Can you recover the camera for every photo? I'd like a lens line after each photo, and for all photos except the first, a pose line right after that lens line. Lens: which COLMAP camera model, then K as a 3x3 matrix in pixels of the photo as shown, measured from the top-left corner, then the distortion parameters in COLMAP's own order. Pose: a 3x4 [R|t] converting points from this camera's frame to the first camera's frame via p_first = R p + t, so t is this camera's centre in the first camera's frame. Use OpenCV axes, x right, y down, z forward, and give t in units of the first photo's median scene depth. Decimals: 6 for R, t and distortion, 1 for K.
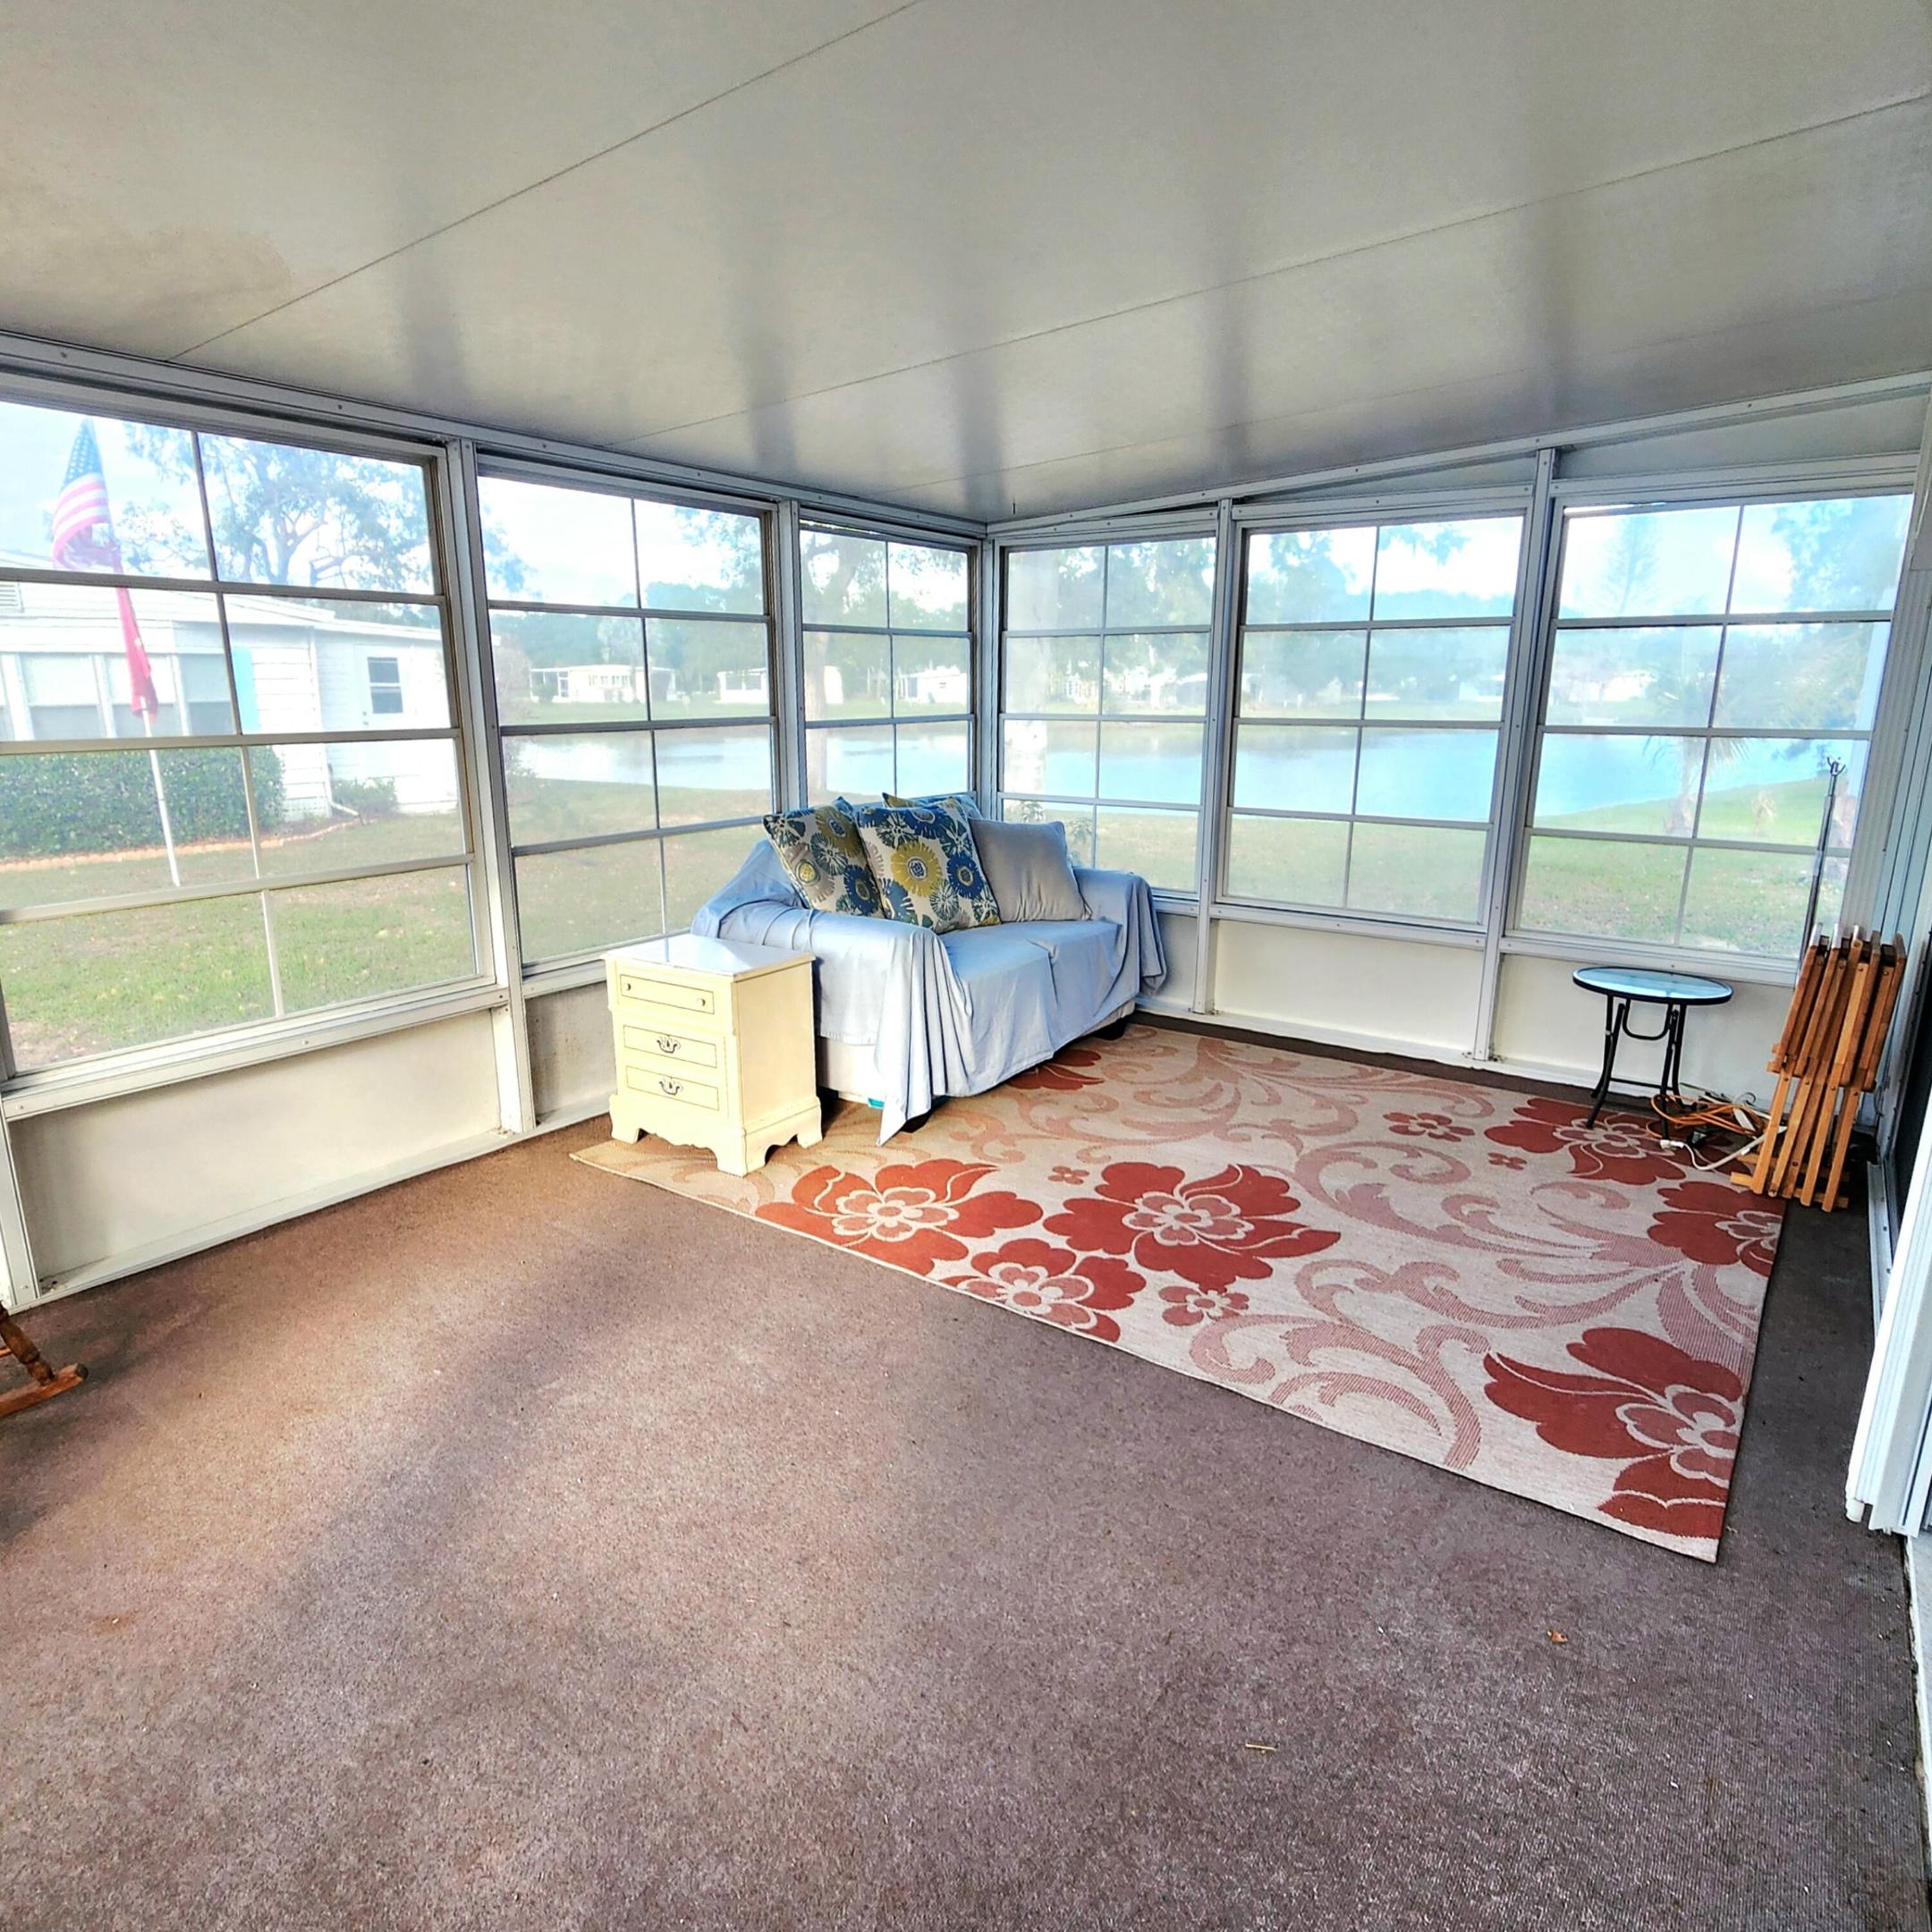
lens RADIAL K [[1194.1, 0, 966.0], [0, 1194.1, 966.0], [0, 0, 1]] dist [0.004900, 0.001969]
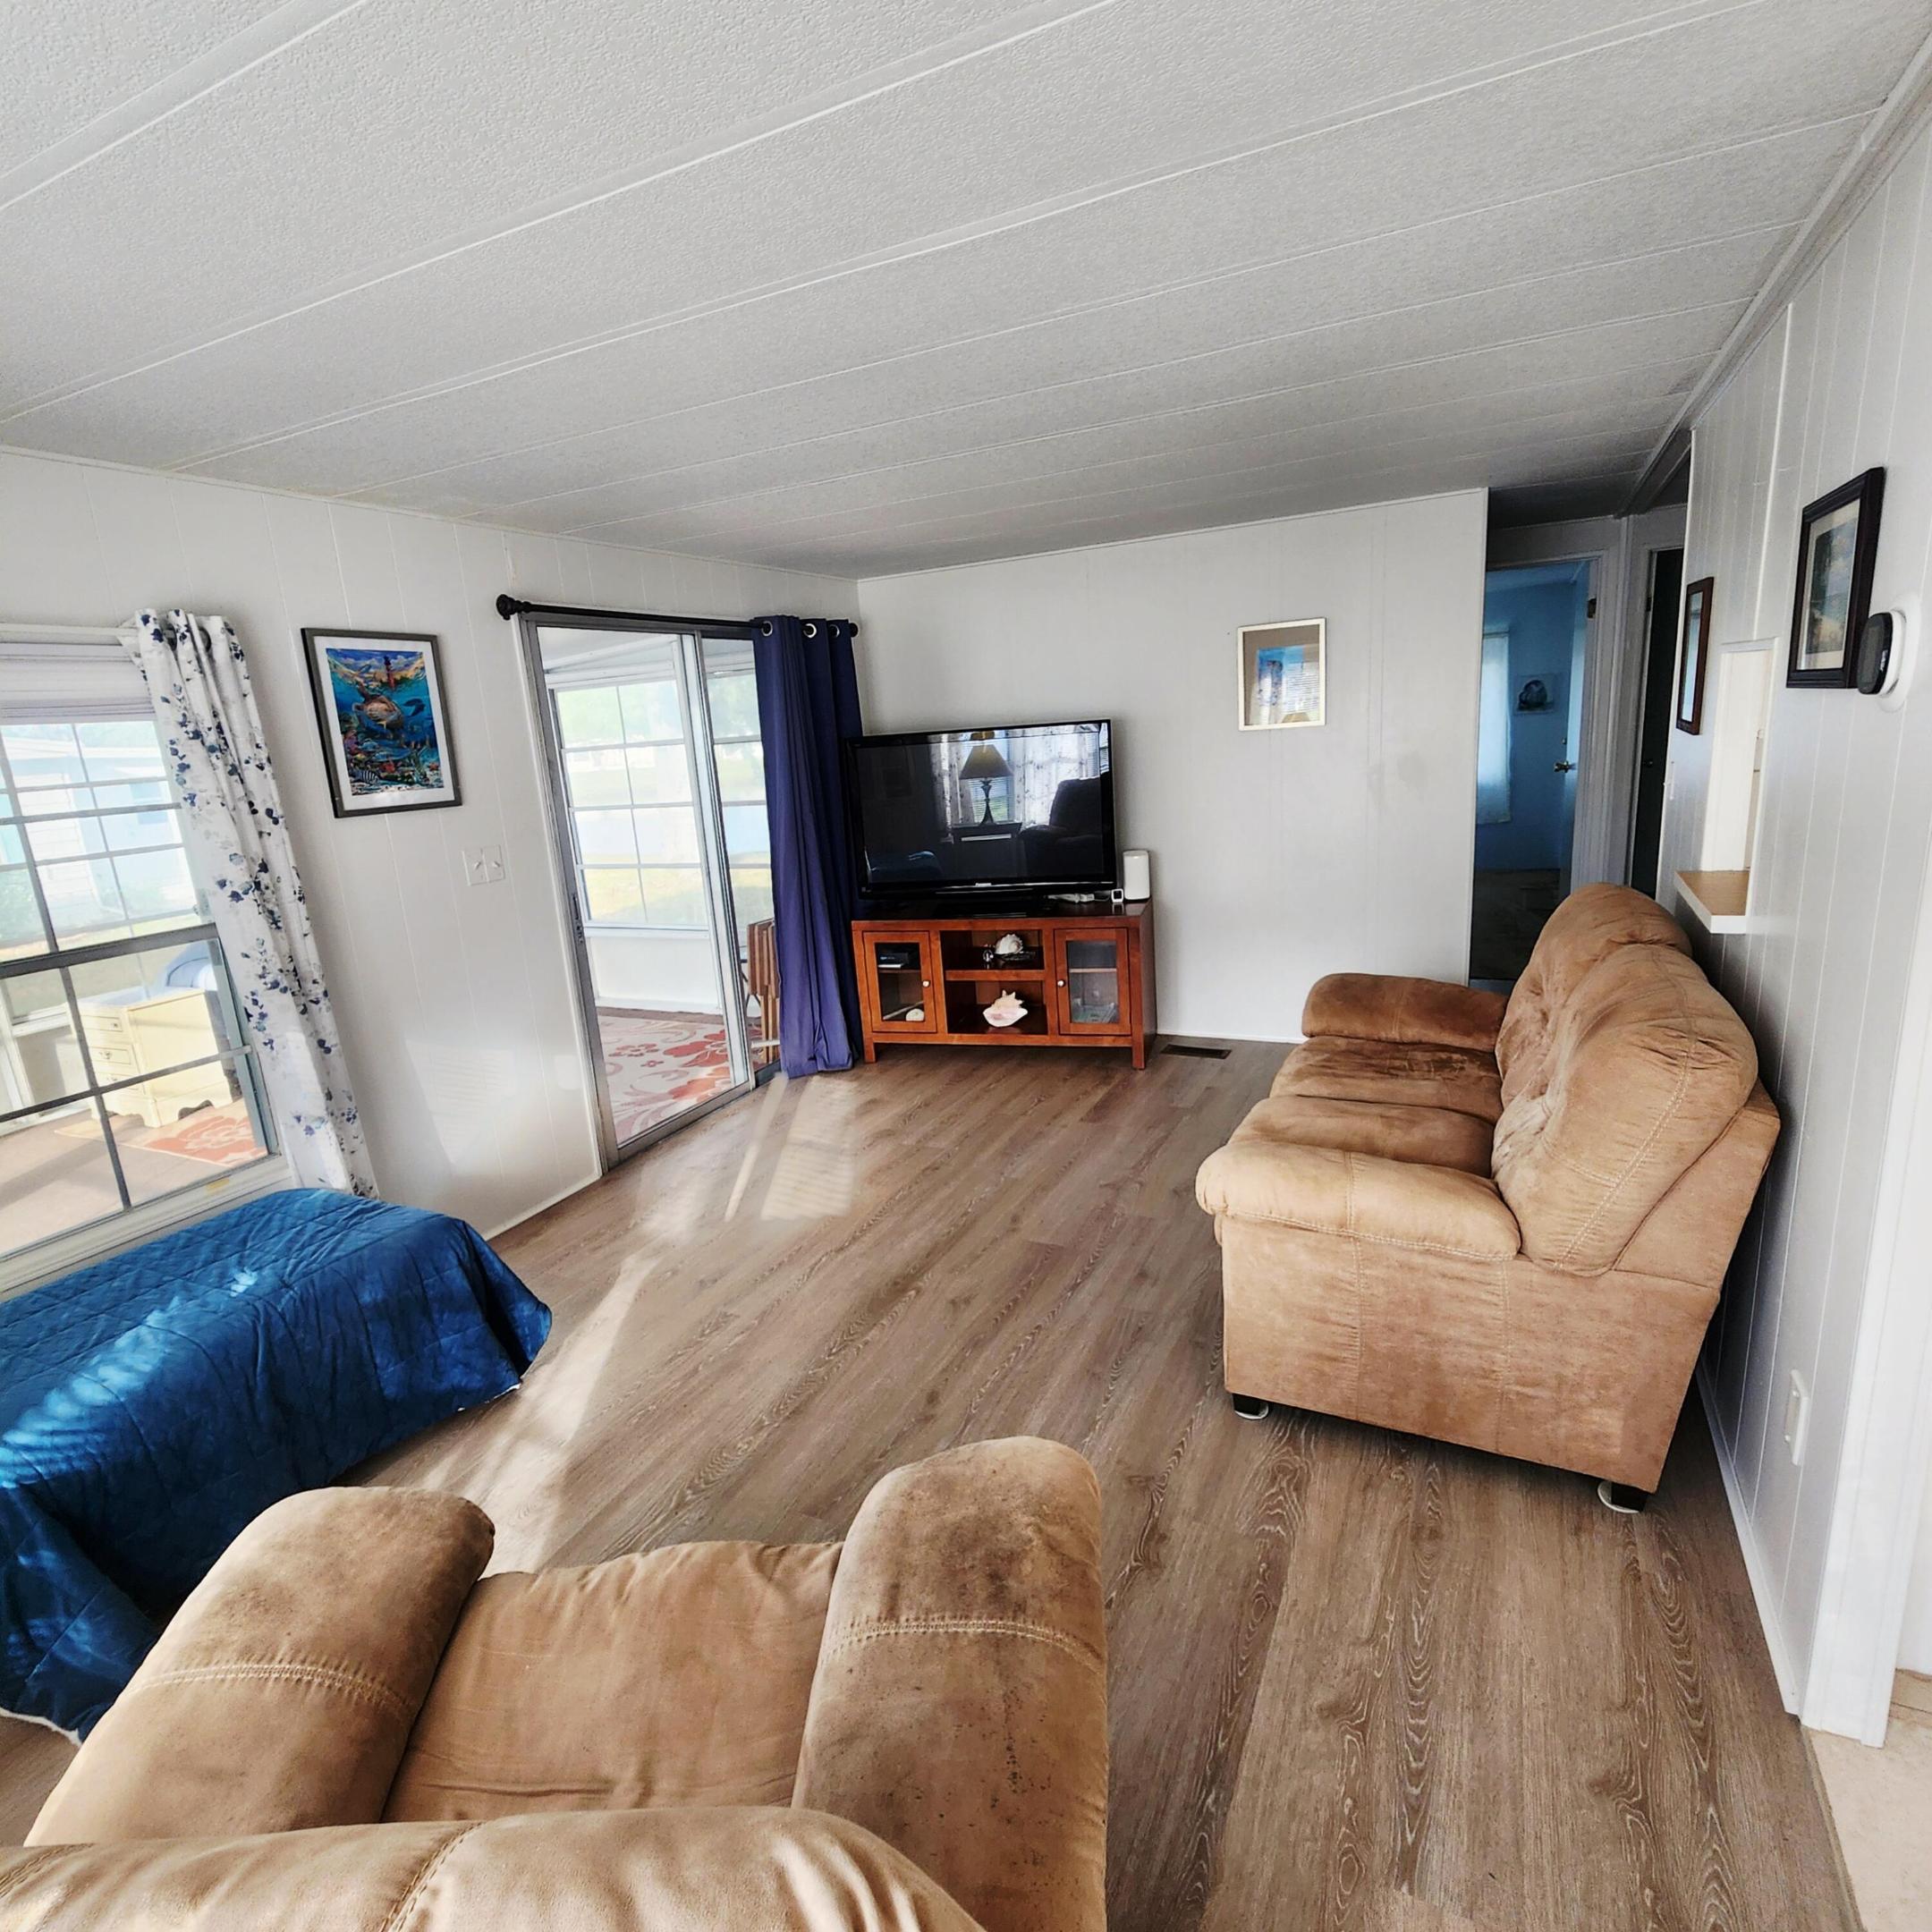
lens RADIAL K [[1064.3, 0, 965.4], [0, 1064.3, 971.6], [0, 0, 1]] dist [0.004296, 0.000184]
pose [[0.985089, -0.107463, 0.134354, 0.740833], [0.108314, 0.994116, 0.000977, 0.082762], [-0.133669, 0.013590, 0.990933, -0.613135]]
